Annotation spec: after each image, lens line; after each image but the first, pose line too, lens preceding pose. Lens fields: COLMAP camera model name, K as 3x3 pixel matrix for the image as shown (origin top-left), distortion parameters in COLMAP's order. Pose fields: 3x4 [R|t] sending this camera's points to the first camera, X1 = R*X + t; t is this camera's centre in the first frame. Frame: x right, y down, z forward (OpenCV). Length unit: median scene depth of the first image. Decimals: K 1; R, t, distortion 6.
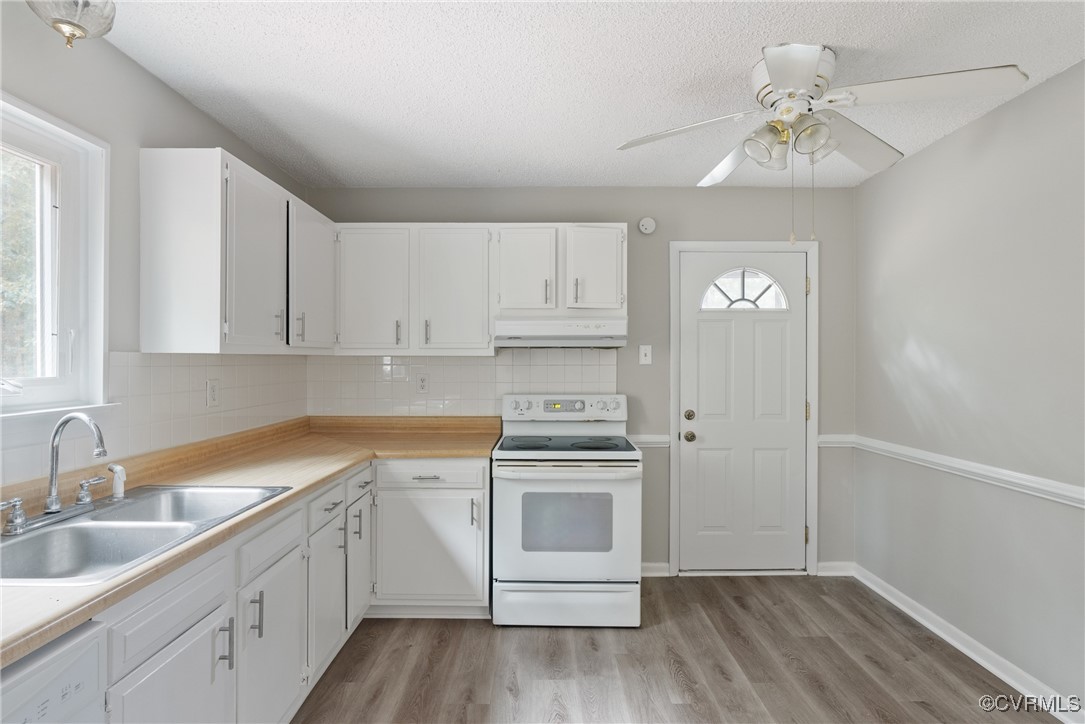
lens RADIAL K [[514.4, 0, 538.9], [0, 514.4, 359.7], [0, 0, 1]] dist [-0.016455, 0.005459]
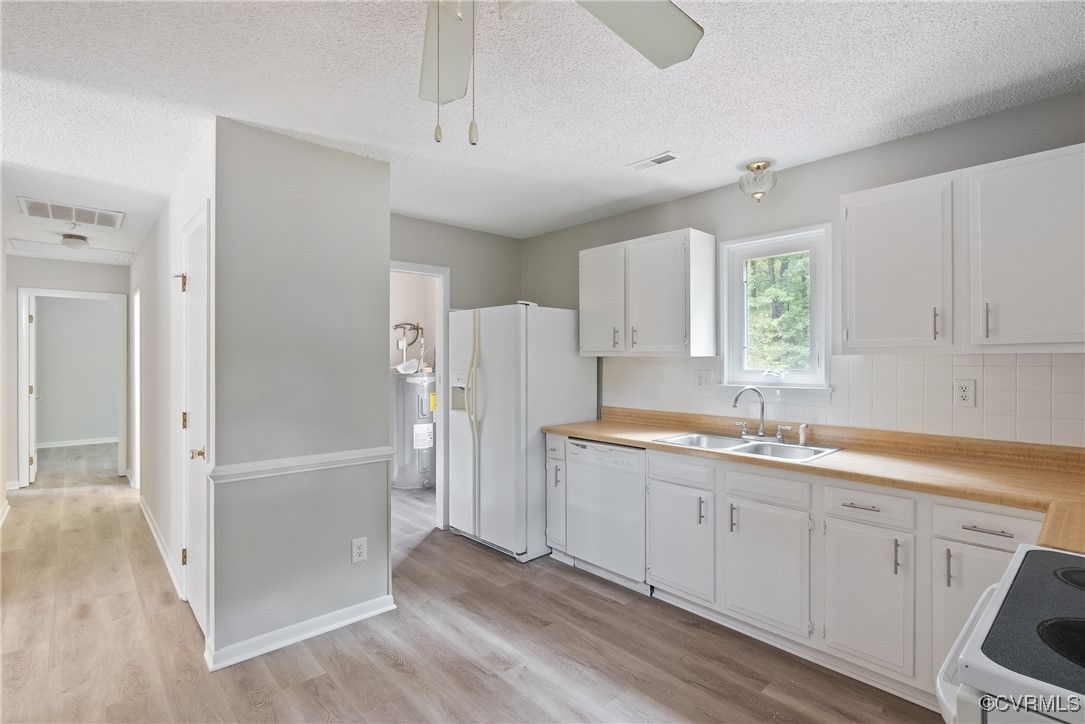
lens RADIAL K [[514.4, 0, 548.0], [0, 514.4, 358.9], [0, 0, 1]] dist [-0.016455, 0.005459]
pose [[-0.724853, -0.000147, -0.688904, 0.562060], [0.002989, 0.999990, -0.003359, -0.000819], [0.688897, -0.004494, -0.724845, 1.001839]]
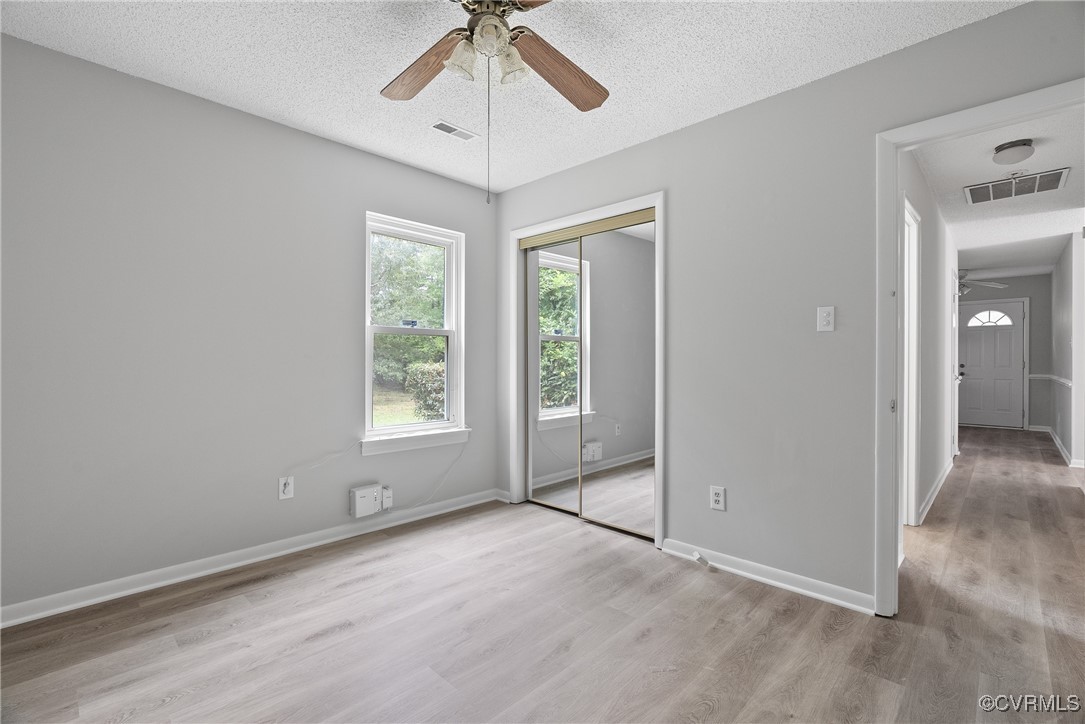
lens RADIAL K [[488.9, 0, 538.9], [0, 488.9, 356.2], [0, 0, 1]] dist [-0.015636, 0.004348]
pose [[0.727135, 0.002832, -0.686489, 0.505900], [-0.002404, 0.999996, 0.001579, 0.071592], [0.686491, 0.000502, 0.727138, -2.841915]]
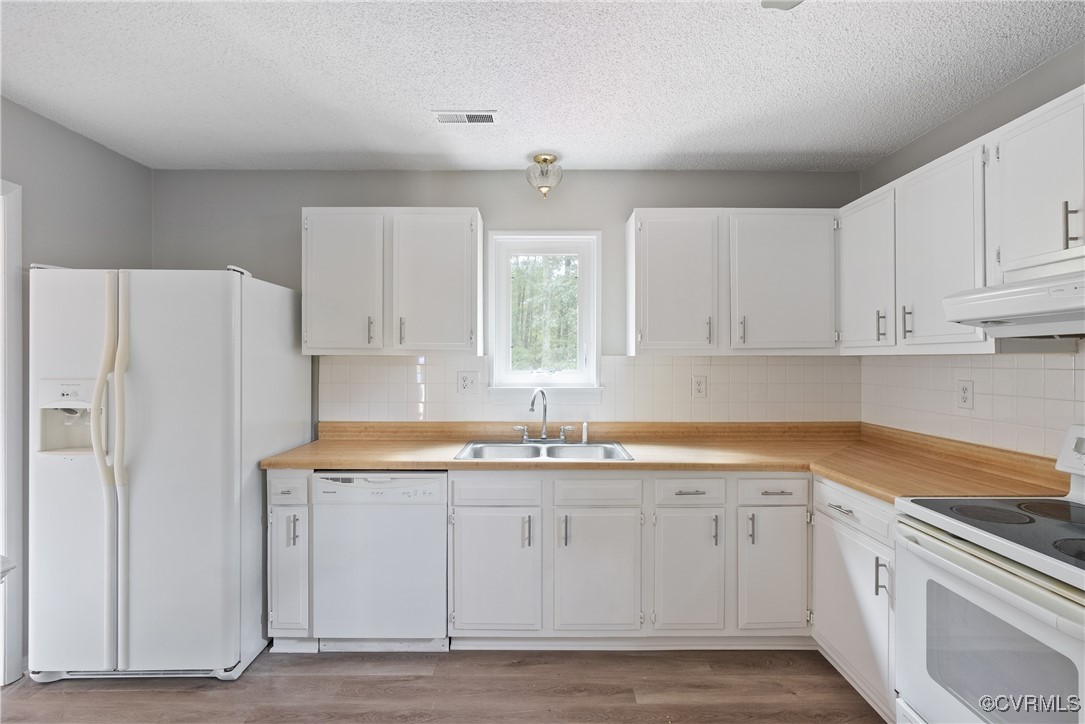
lens RADIAL K [[514.4, 0, 548.1], [0, 514.4, 361.0], [0, 0, 1]] dist [-0.016455, 0.005459]
pose [[0.020011, 0.000061, -0.999800, 0.540237], [0.001759, 0.999998, 0.000097, 0.000694], [0.999798, -0.001761, 0.020011, 0.516844]]
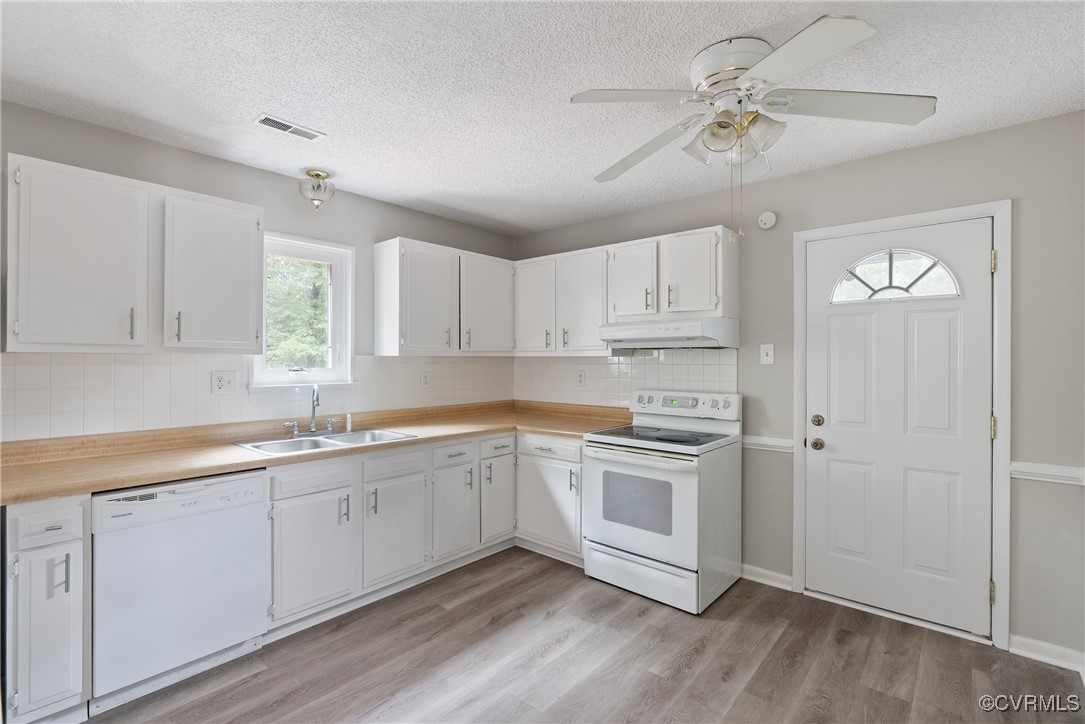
lens RADIAL K [[488.9, 0, 543.9], [0, 488.9, 359.7], [0, 0, 1]] dist [-0.015636, 0.004348]
pose [[0.764011, 0.000853, -0.645202, 0.573495], [0.000397, 0.999998, 0.001793, -0.001516], [0.645203, -0.001626, 0.764010, 0.038616]]
